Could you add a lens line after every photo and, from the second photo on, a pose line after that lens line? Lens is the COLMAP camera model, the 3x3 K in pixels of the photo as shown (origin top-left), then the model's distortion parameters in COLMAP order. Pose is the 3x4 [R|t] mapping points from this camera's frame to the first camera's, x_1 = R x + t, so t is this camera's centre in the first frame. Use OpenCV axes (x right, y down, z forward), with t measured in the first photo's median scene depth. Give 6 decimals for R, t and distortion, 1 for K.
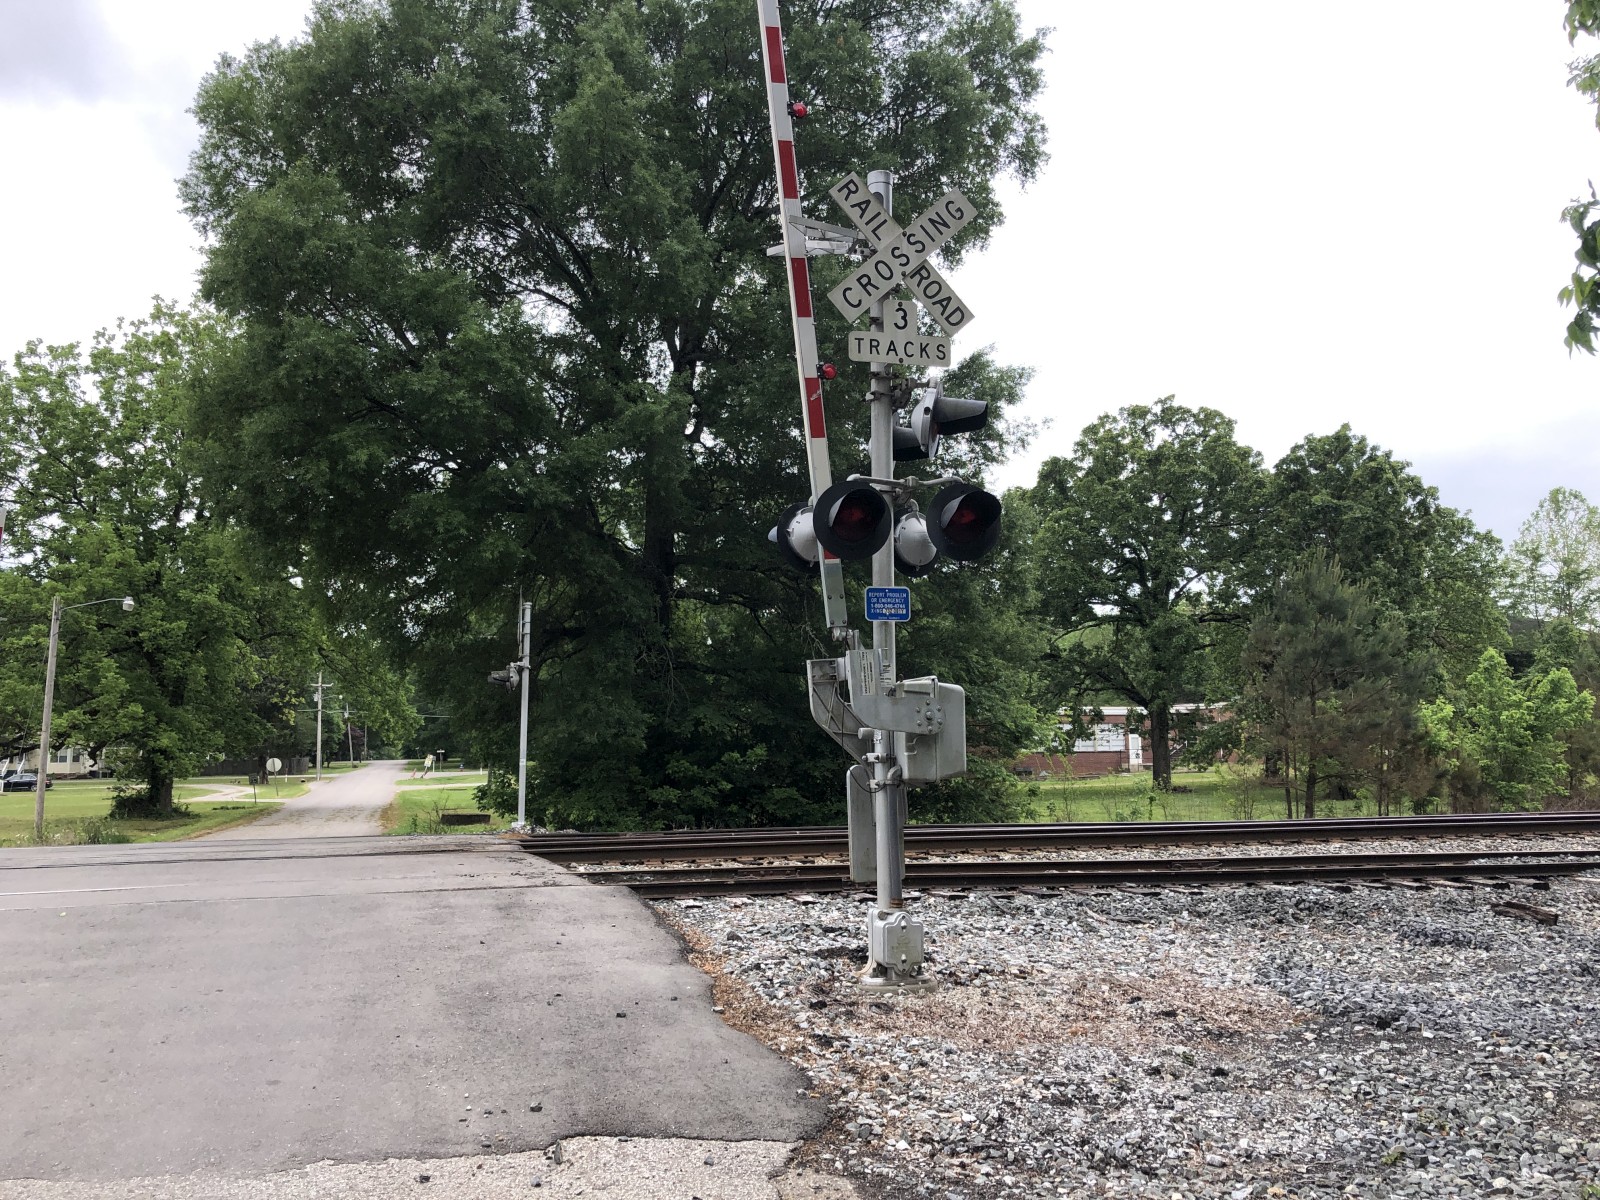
lens RADIAL K [[1291.5, 0, 788.1], [0, 1291.5, 597.4], [0, 0, 1]] dist [0.164790, -0.341532]
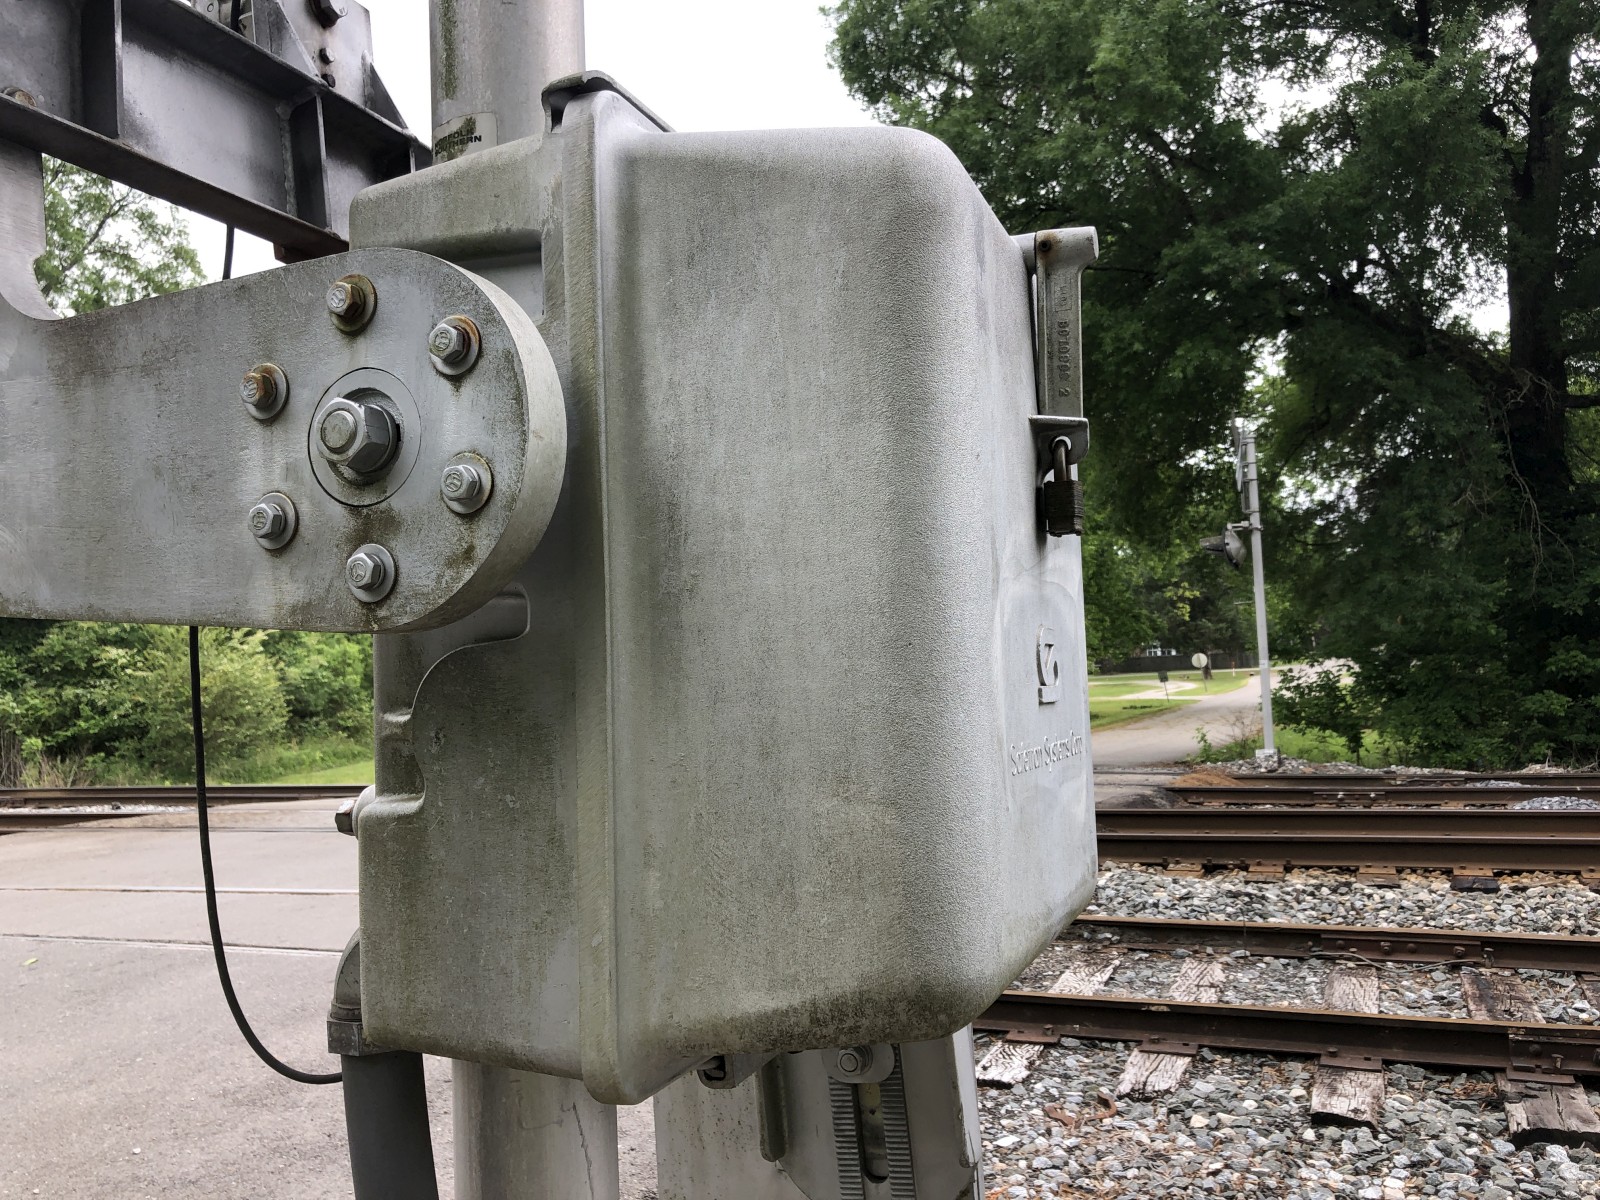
lens RADIAL K [[1291.5, 0, 788.1], [0, 1291.5, 597.4], [0, 0, 1]] dist [0.164790, -0.341532]
pose [[0.752517, -0.066202, -0.655237, 0.058302], [0.119851, 0.992087, 0.037408, 0.031080], [0.647576, -0.106681, 0.754496, 0.282668]]
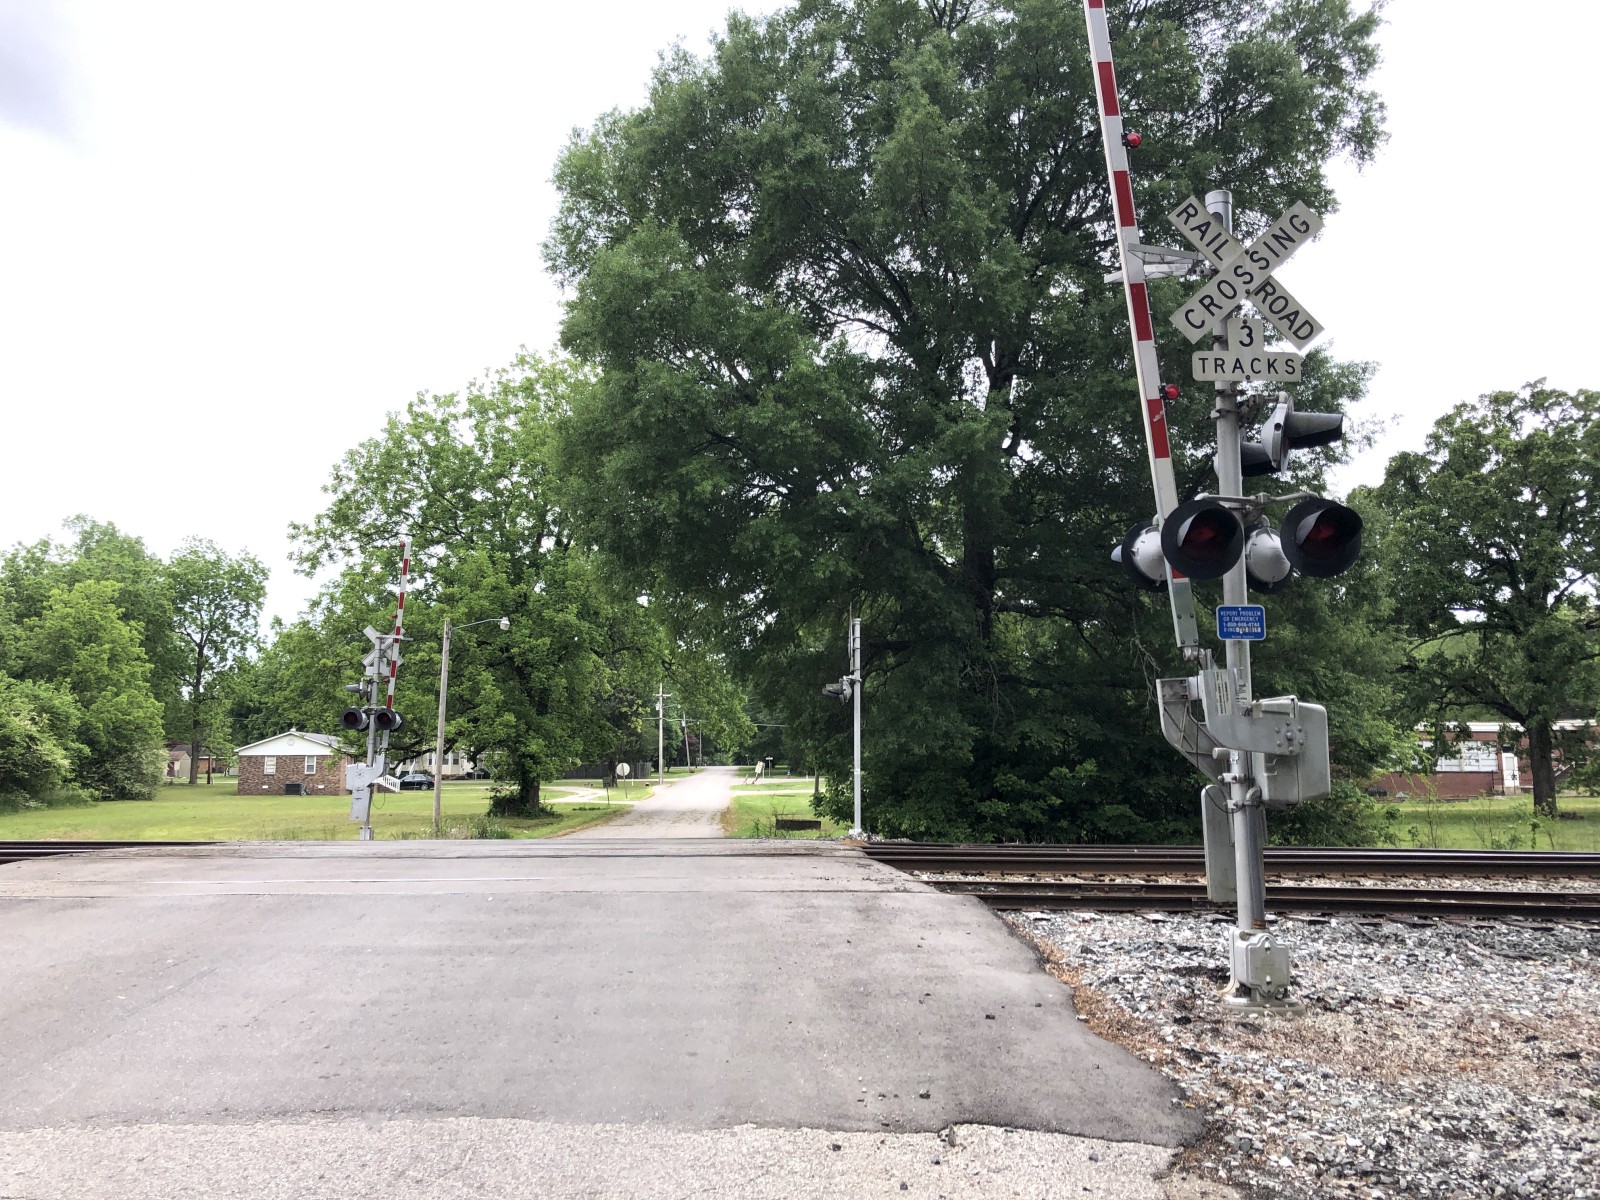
lens RADIAL K [[1289.4, 0, 785.3], [0, 1289.4, 579.6], [0, 0, 1]] dist [0.045646, -0.003393]
pose [[0.970547, -0.020527, -0.240036, -0.007776], [0.015040, 0.999583, -0.024669, -0.002954], [0.240442, 0.020332, 0.970451, -0.017829]]
